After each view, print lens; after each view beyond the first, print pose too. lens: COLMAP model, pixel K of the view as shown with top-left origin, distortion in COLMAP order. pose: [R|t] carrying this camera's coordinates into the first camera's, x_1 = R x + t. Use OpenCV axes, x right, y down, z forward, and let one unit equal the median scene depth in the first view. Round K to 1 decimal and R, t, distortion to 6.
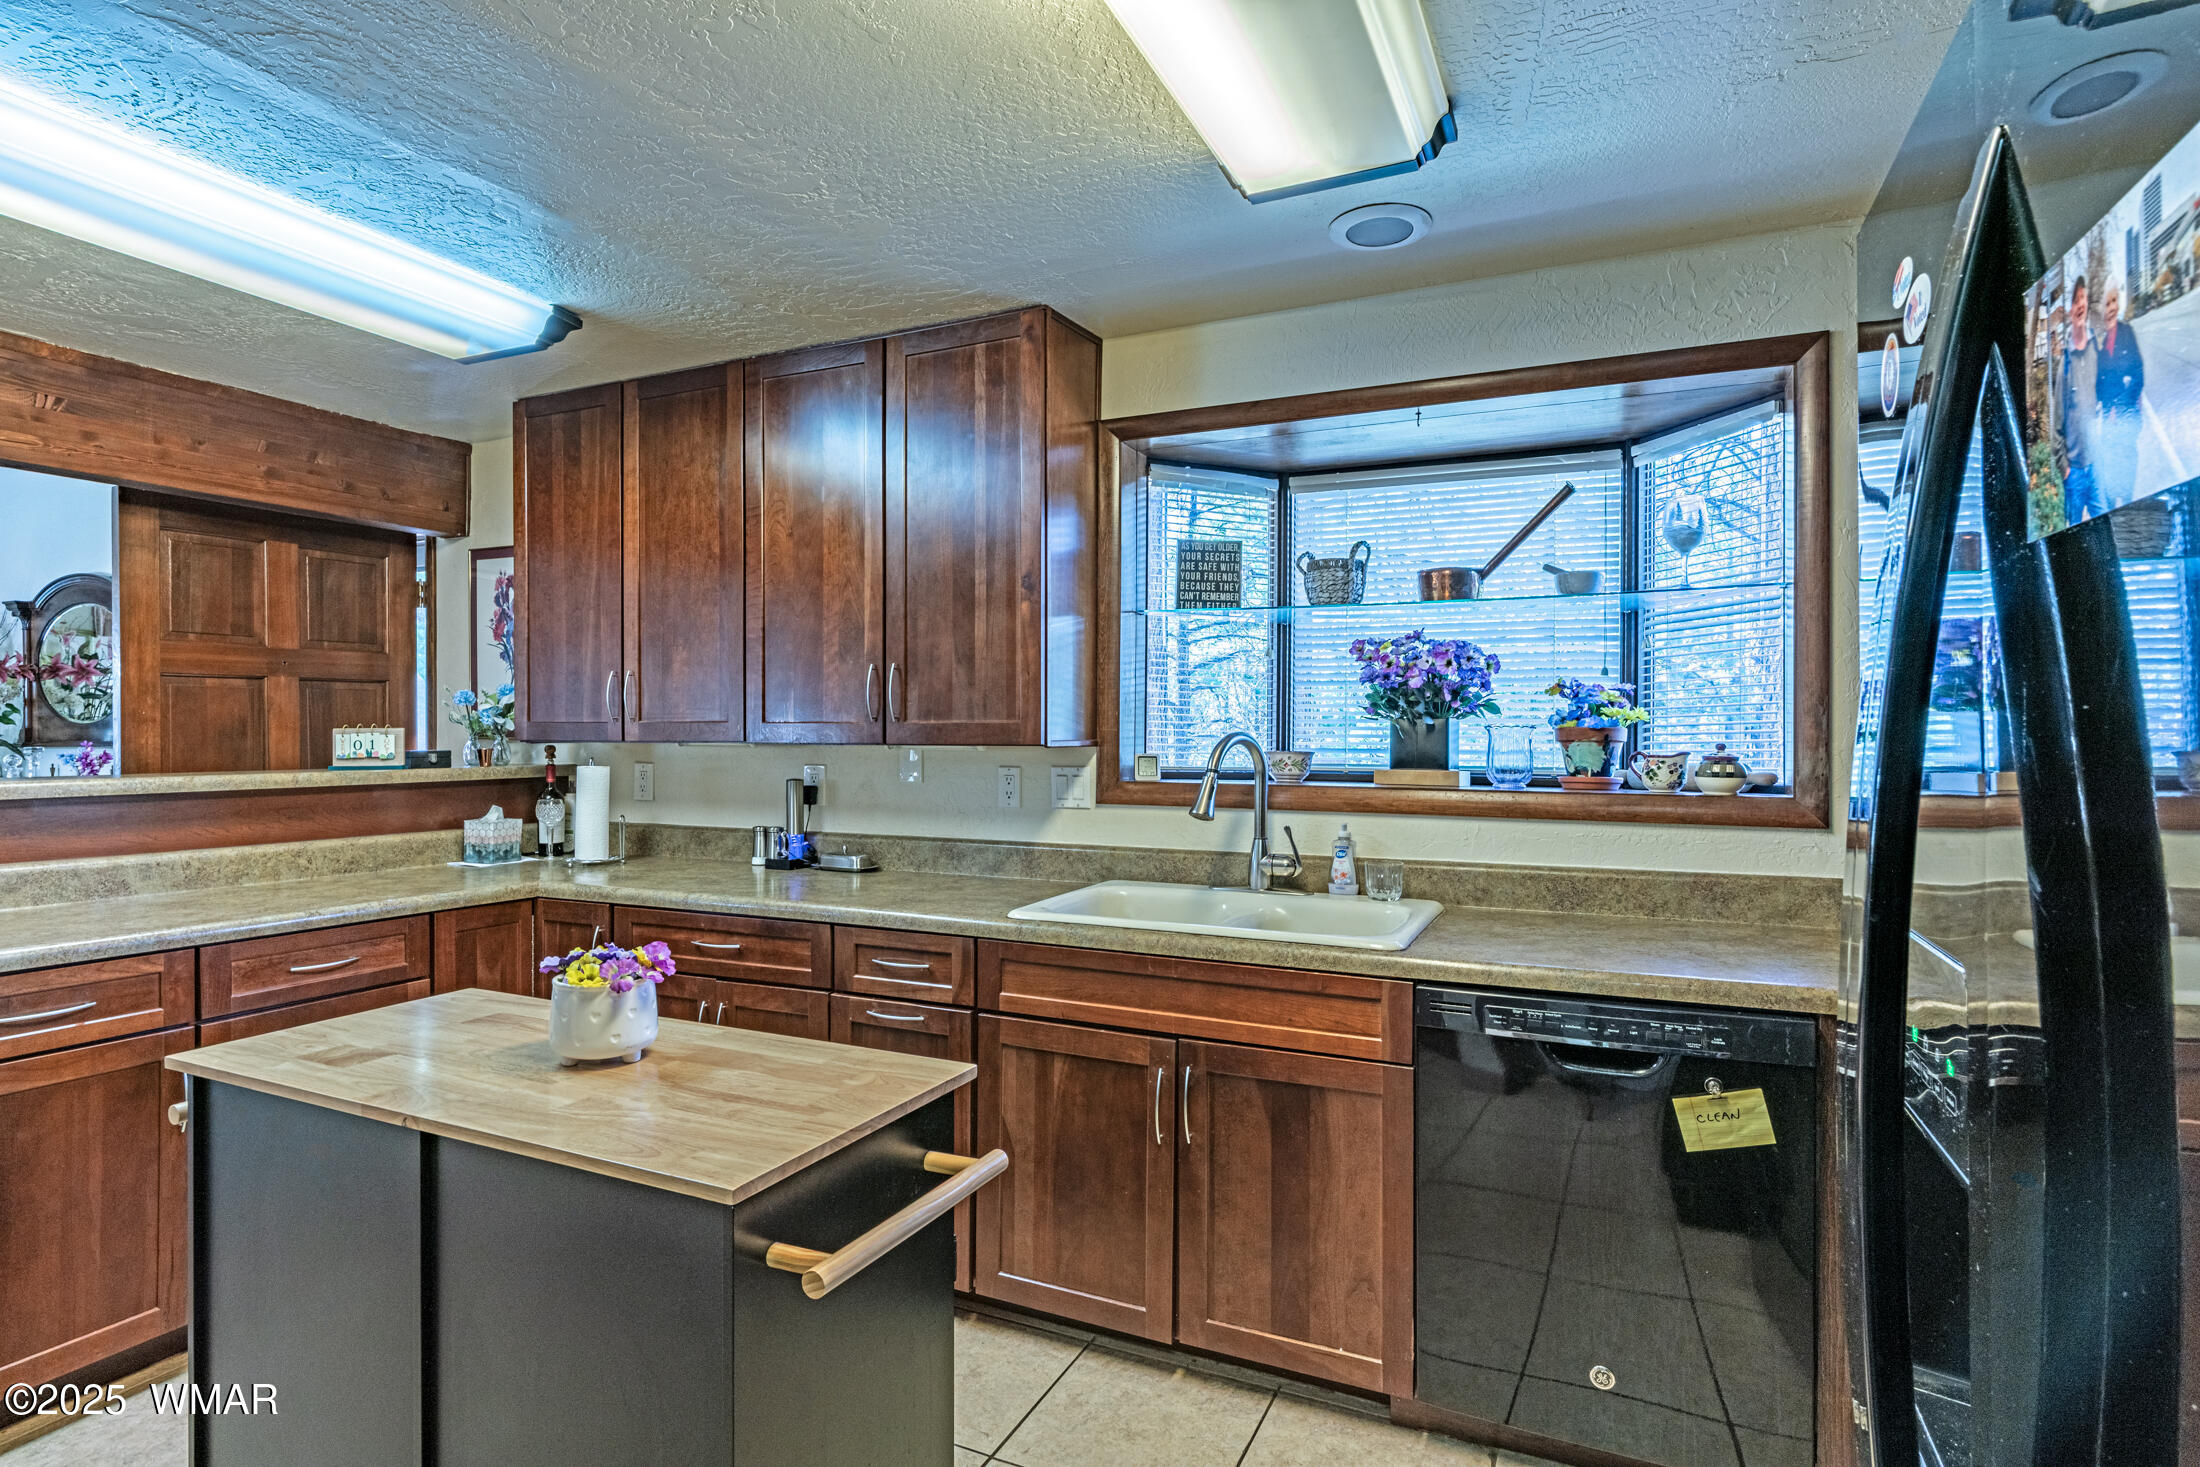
lens RADIAL K [[1121.8, 0, 1096.3], [0, 1121.8, 709.3], [0, 0, 1]] dist [-0.000990, -0.000363]
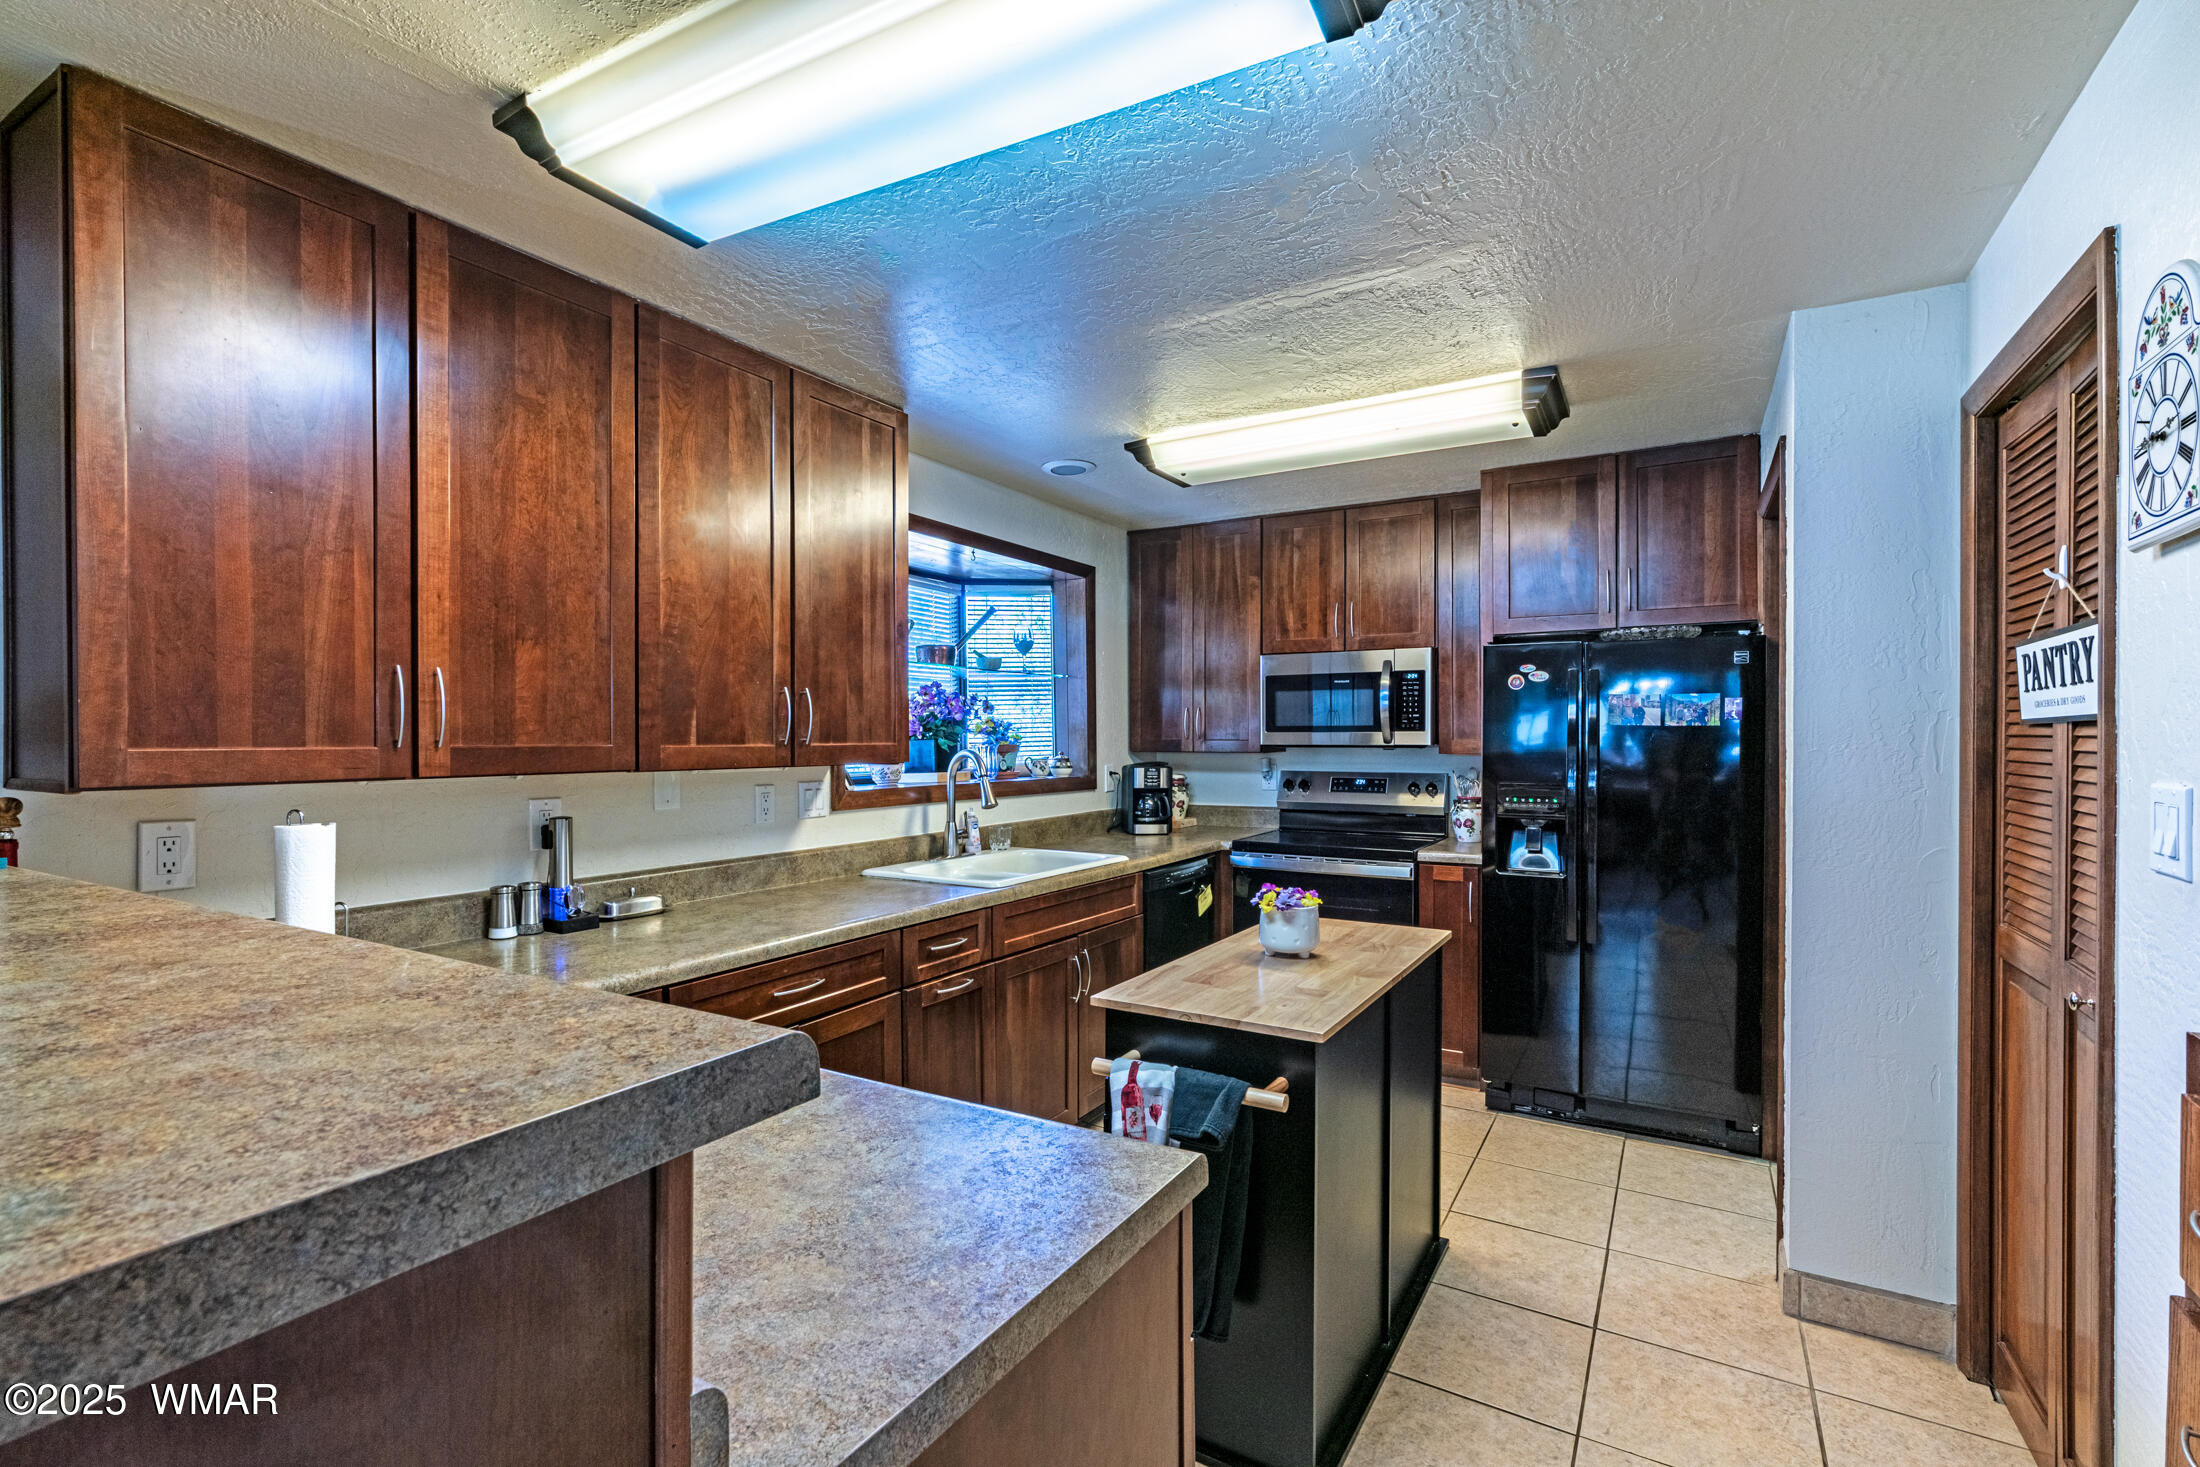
lens RADIAL K [[1025.8, 0, 1085.0], [0, 1025.8, 727.2], [0, 0, 1]] dist [-0.008311, 0.000114]
pose [[0.100202, 0.010141, 0.994915, -1.105095], [-0.008496, 0.999920, -0.009336, 0.003586], [-0.994931, -0.007518, 0.100280, 0.660819]]
